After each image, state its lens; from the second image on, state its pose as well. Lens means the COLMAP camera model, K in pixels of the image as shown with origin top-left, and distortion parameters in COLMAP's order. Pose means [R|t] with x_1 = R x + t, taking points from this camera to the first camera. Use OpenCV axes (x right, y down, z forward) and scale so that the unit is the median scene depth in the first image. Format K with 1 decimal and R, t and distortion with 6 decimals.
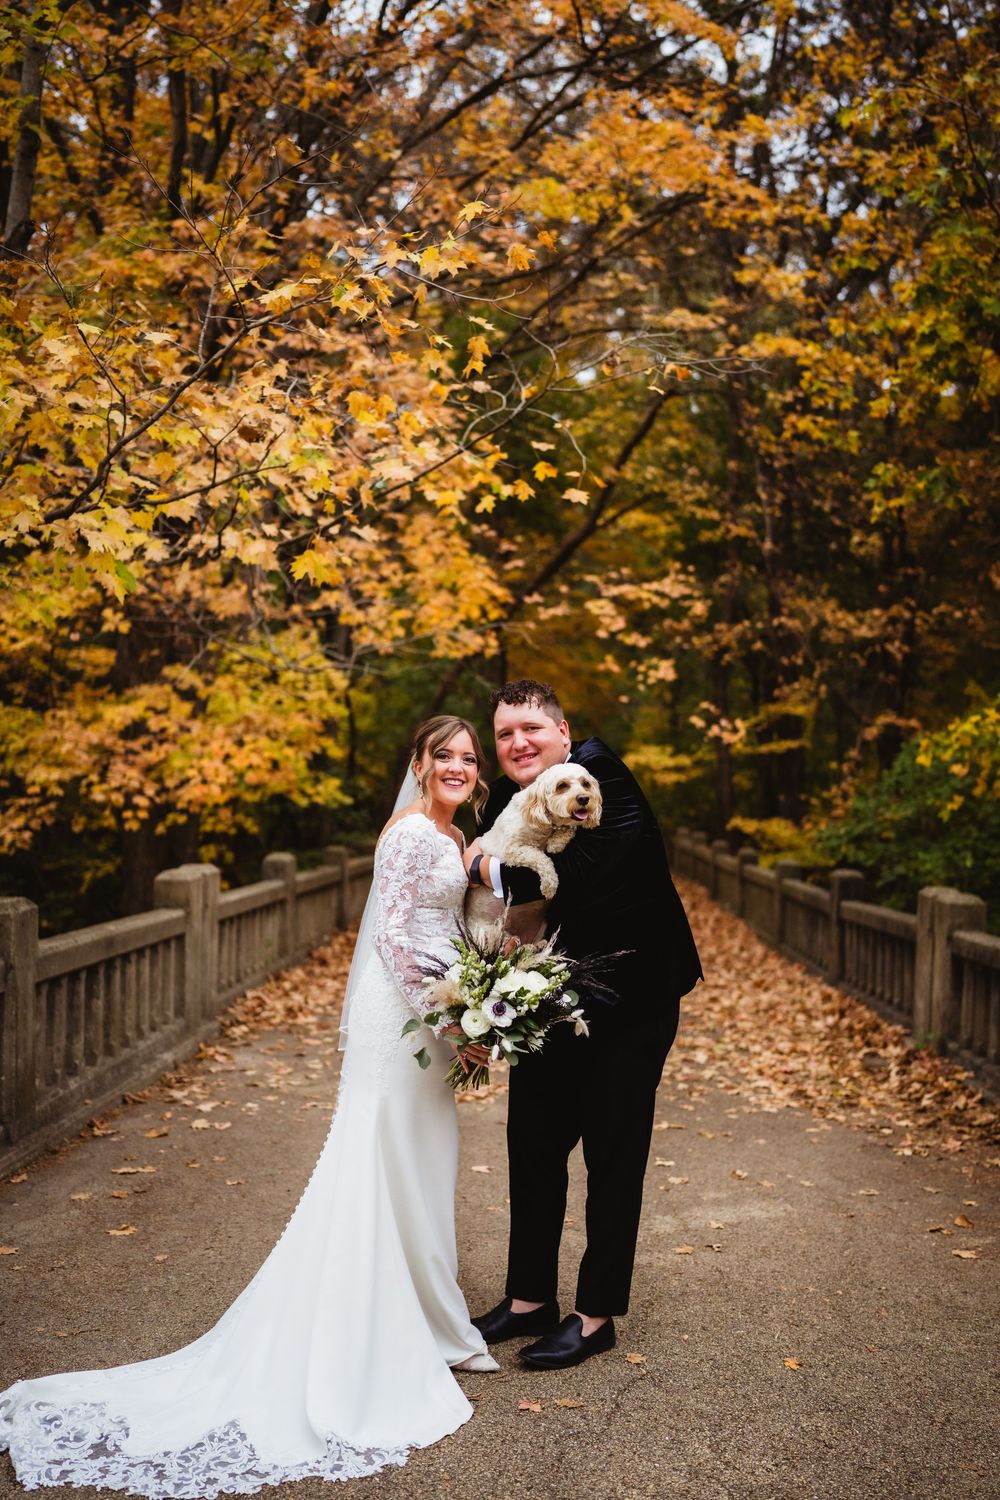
lens RADIAL K [[1448.2, 0, 509.0], [0, 1448.2, 767.5], [0, 0, 1]] dist [-0.003424, 0.127587]
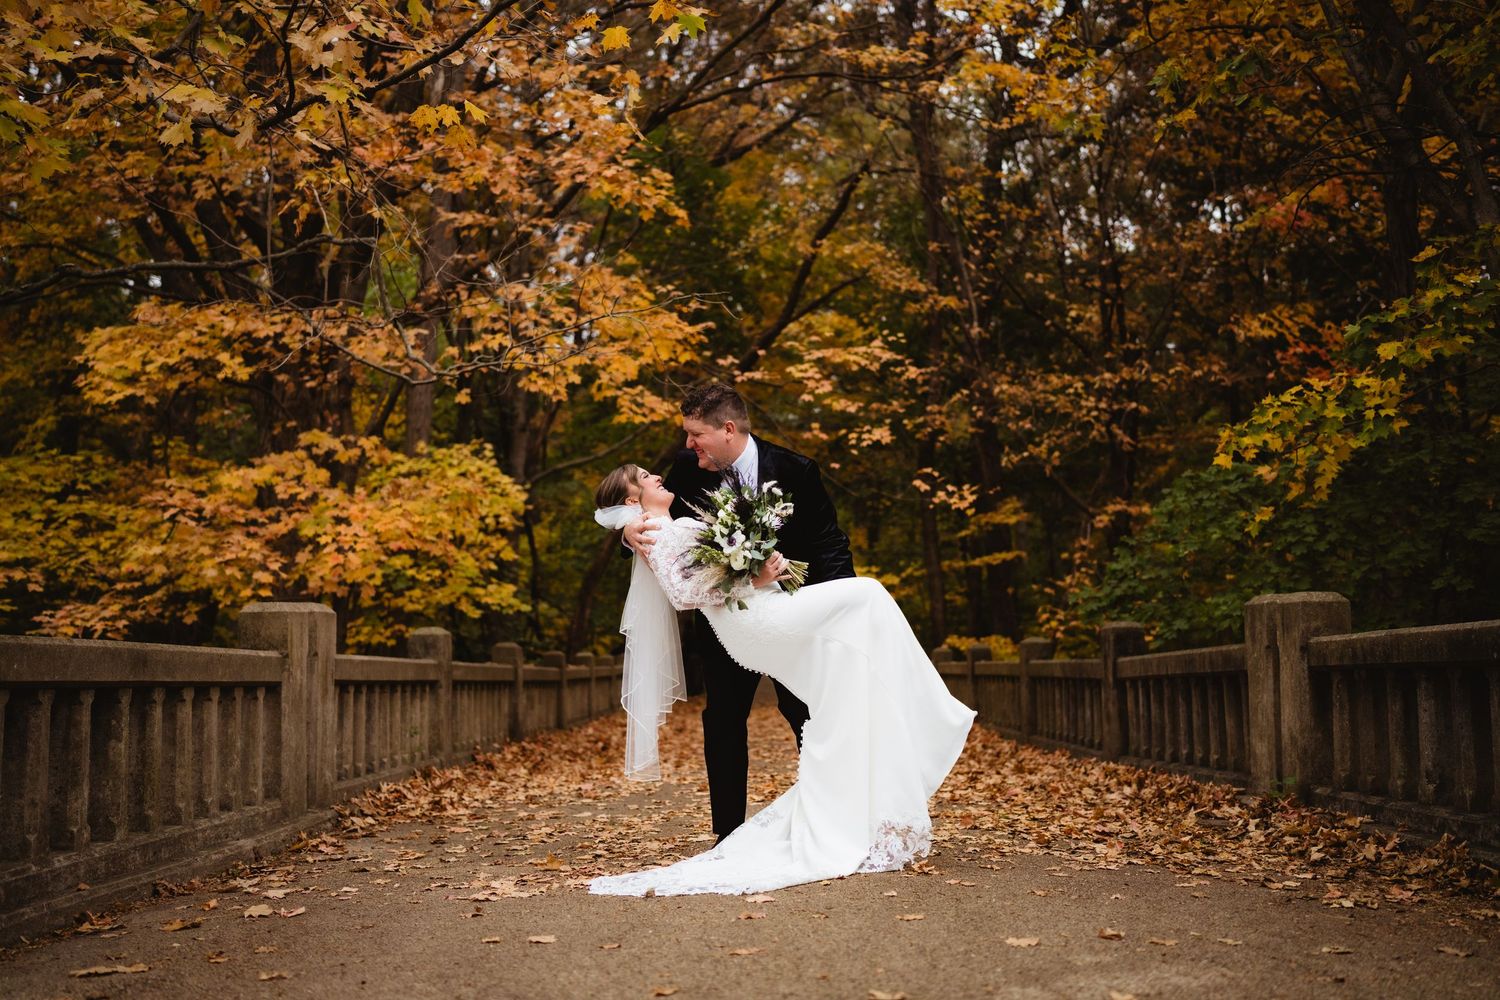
lens RADIAL K [[1448.2, 0, 750.0], [0, 1448.2, 500.0], [0, 0, 1]] dist [-0.003424, 0.127587]
pose [[0.998820, -0.032947, 0.035668, -0.005075], [0.036129, 0.995049, -0.092589, 0.064541], [-0.032441, 0.093768, 0.995065, 0.161606]]
